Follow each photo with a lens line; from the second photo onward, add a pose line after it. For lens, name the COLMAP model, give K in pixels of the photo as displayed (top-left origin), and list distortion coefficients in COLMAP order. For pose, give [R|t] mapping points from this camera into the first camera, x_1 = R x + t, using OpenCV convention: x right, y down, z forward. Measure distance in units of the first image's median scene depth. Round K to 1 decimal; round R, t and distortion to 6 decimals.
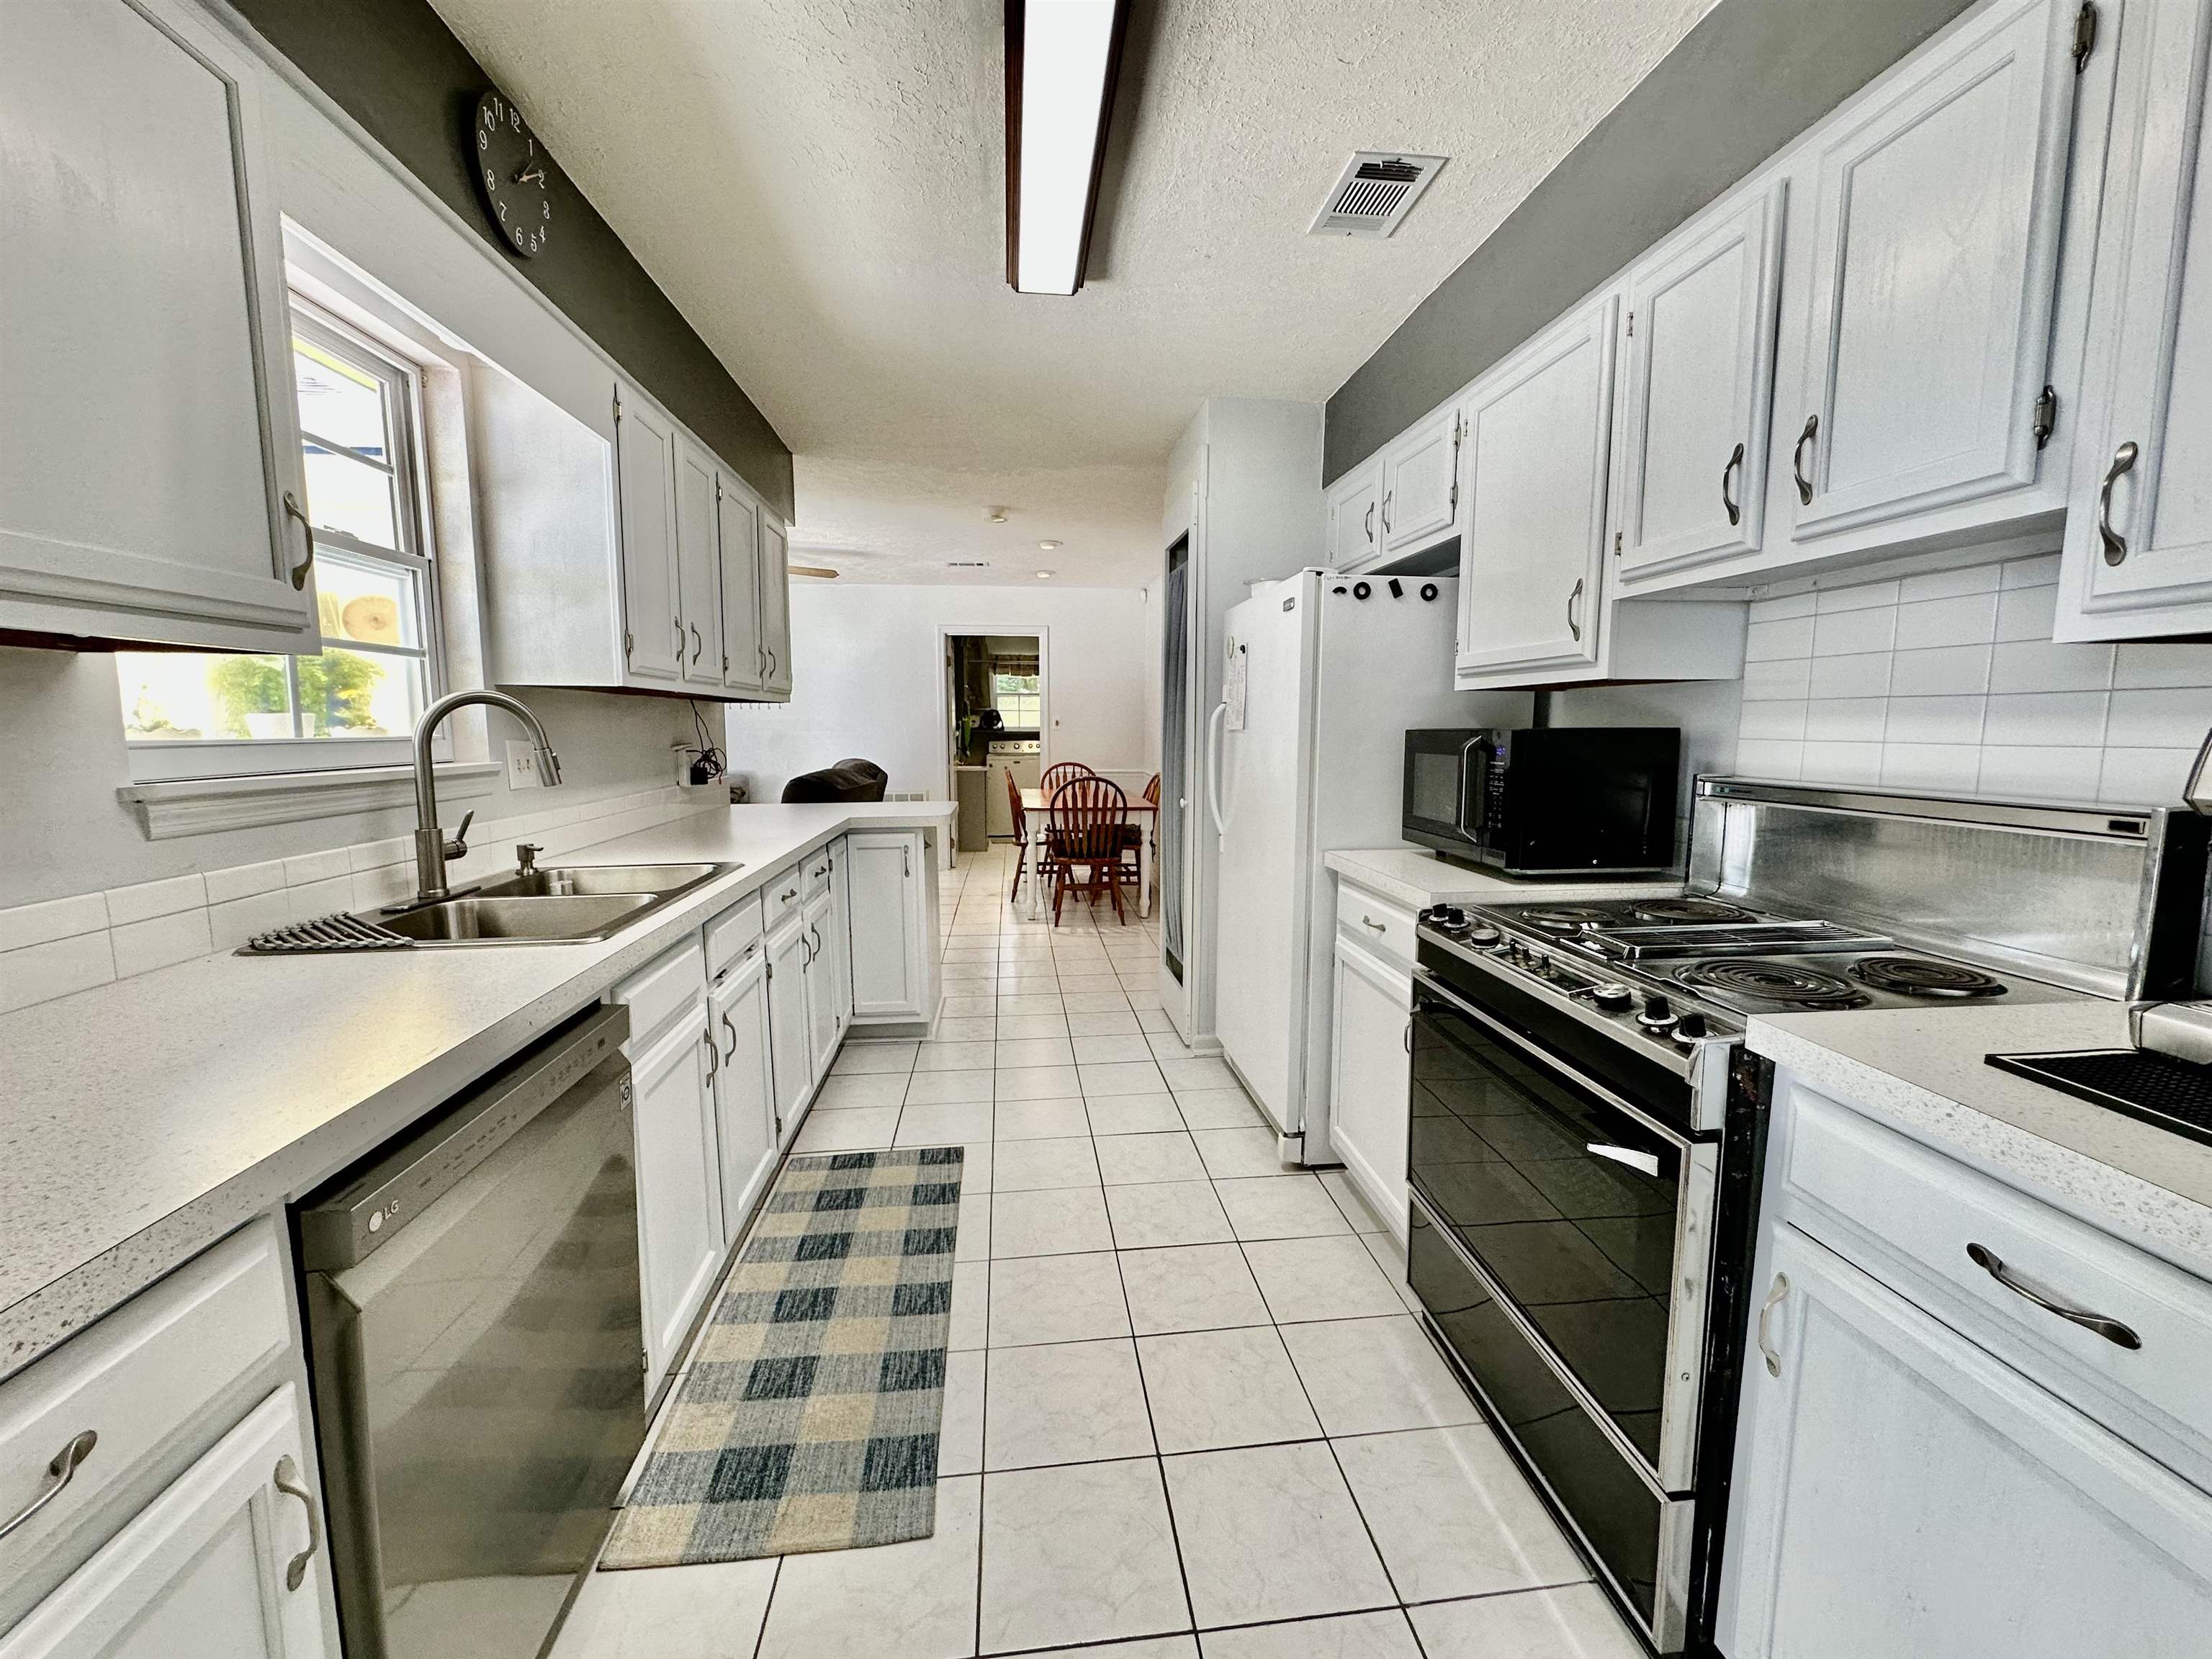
lens RADIAL K [[882.9, 0, 1110.9], [0, 882.9, 823.3], [0, 0, 1]] dist [-0.007055, 0.001542]
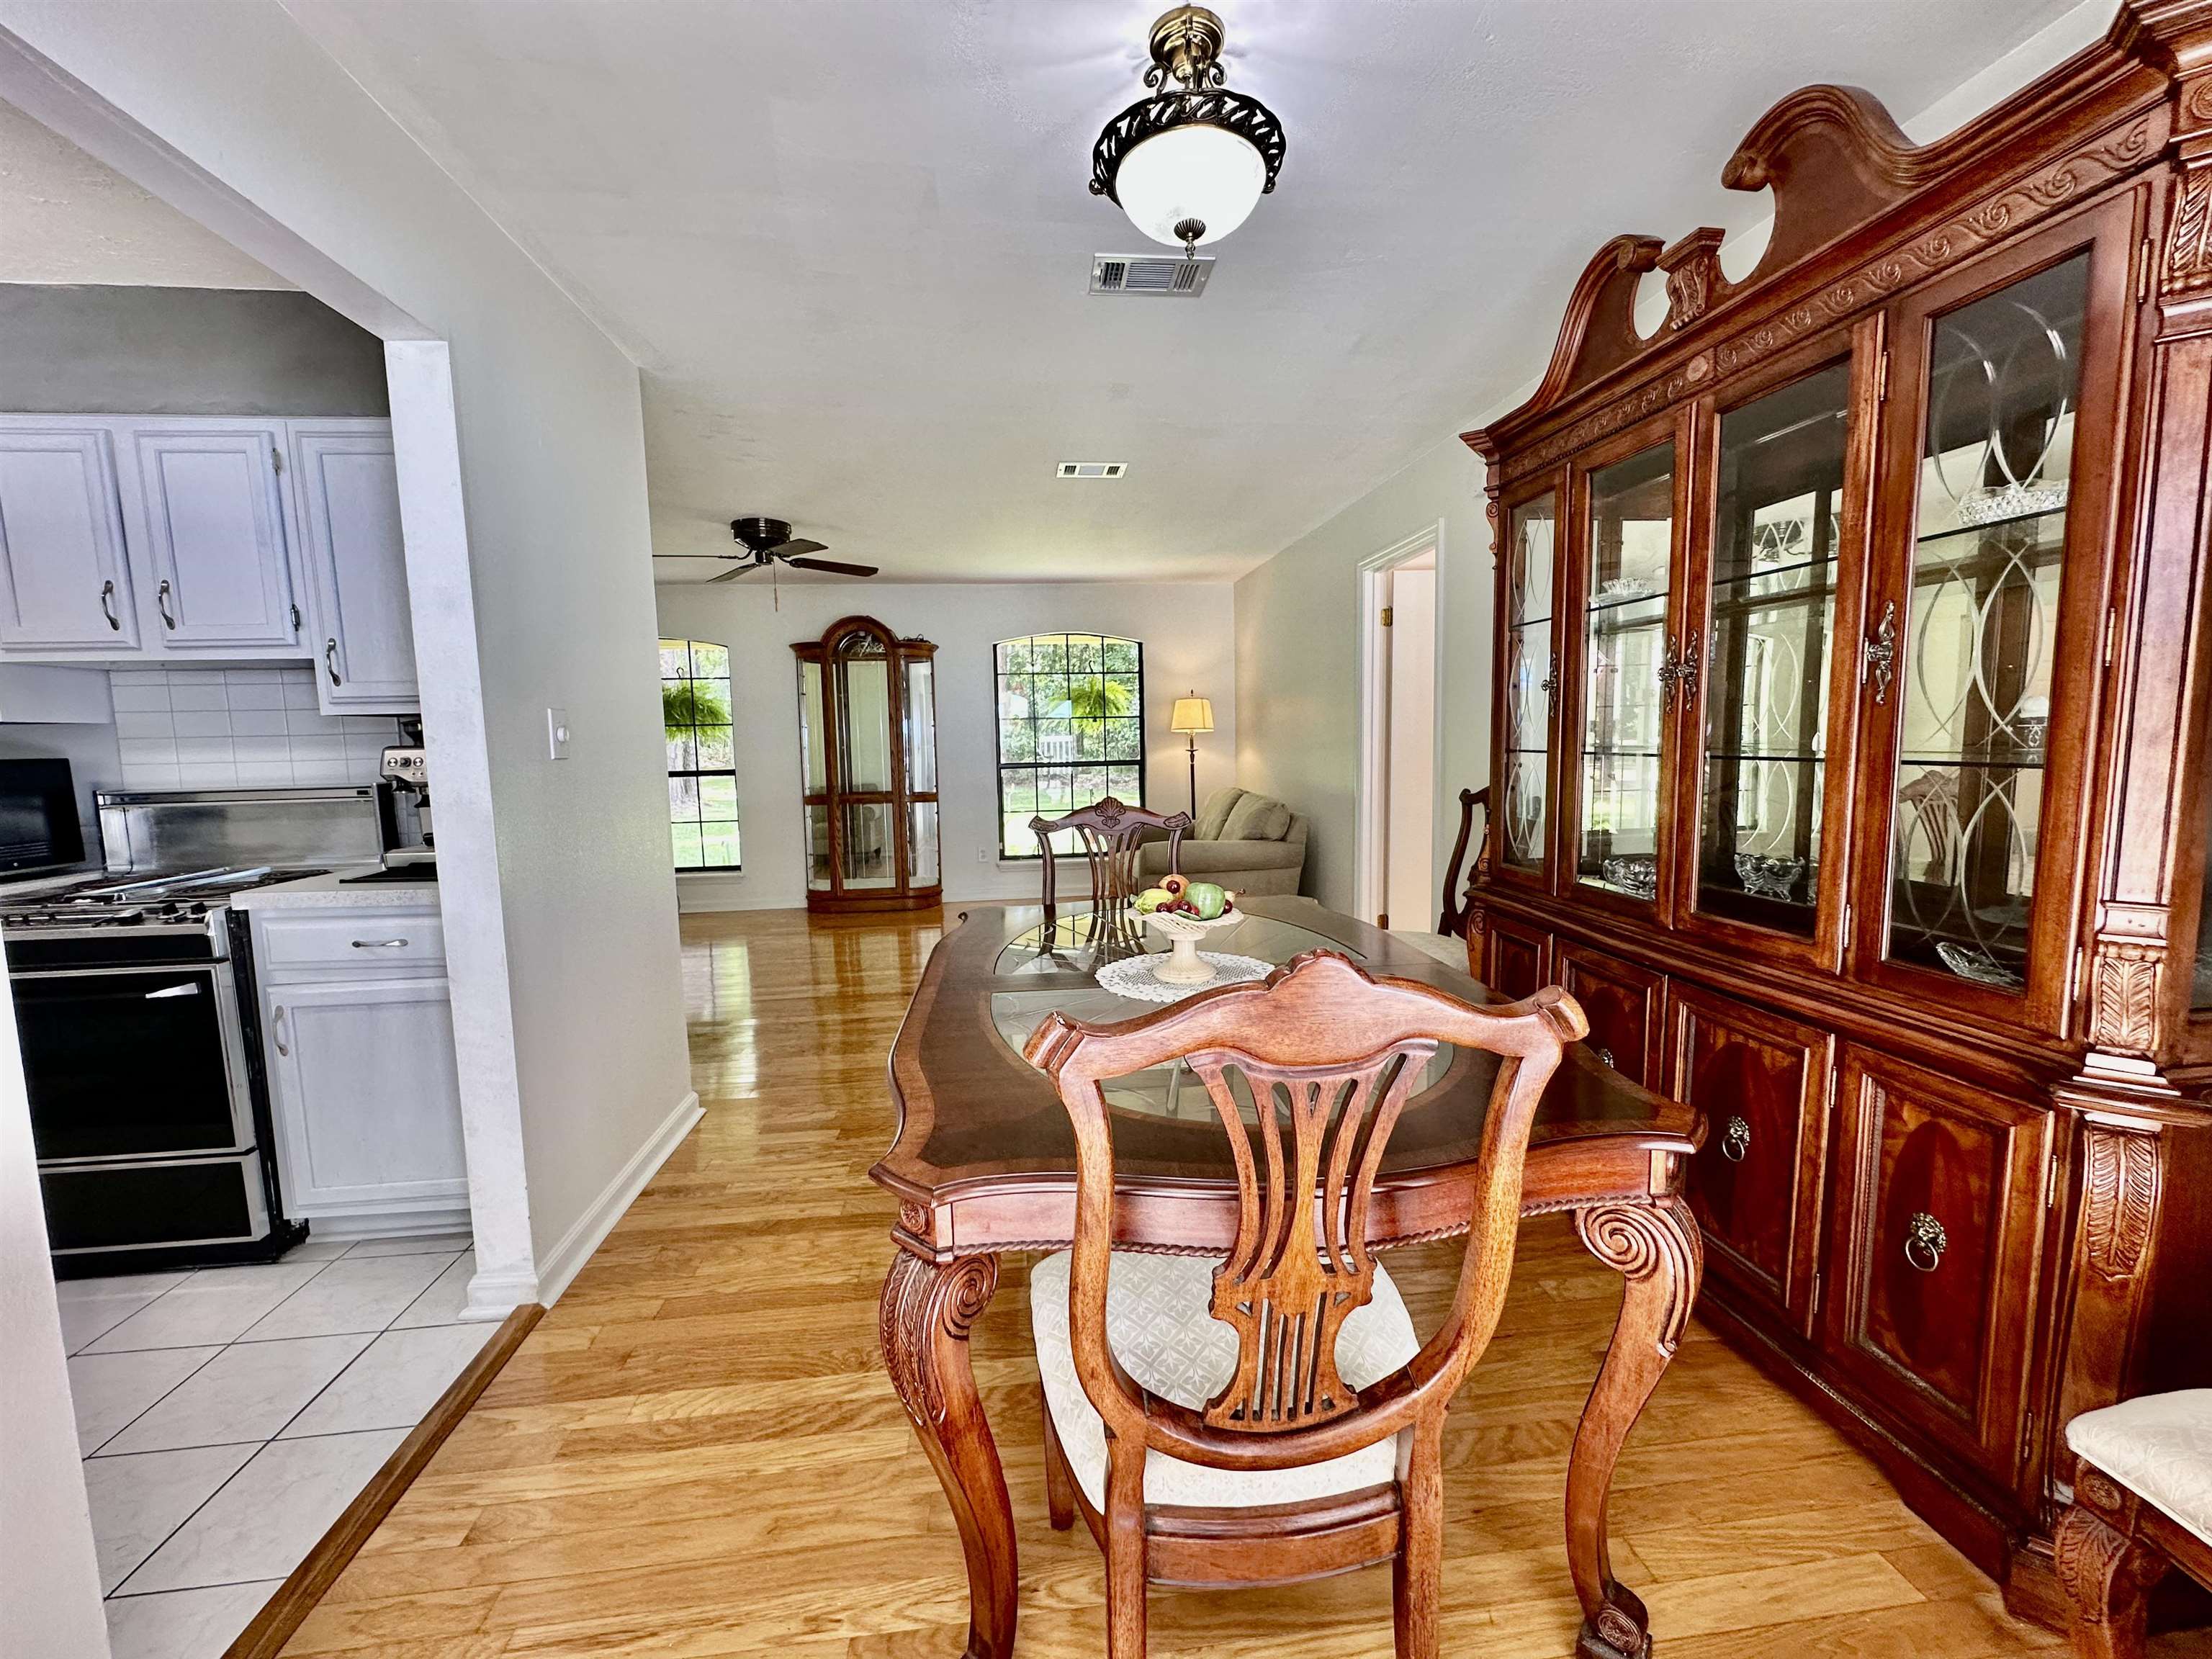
lens RADIAL K [[882.9, 0, 1109.2], [0, 882.9, 829.6], [0, 0, 1]] dist [-0.007055, 0.001542]
pose [[-0.008394, -0.109834, 0.993914, -1.265933], [0.136107, 0.984574, 0.109952, 0.122927], [-0.990659, 0.136202, 0.006685, -1.025448]]
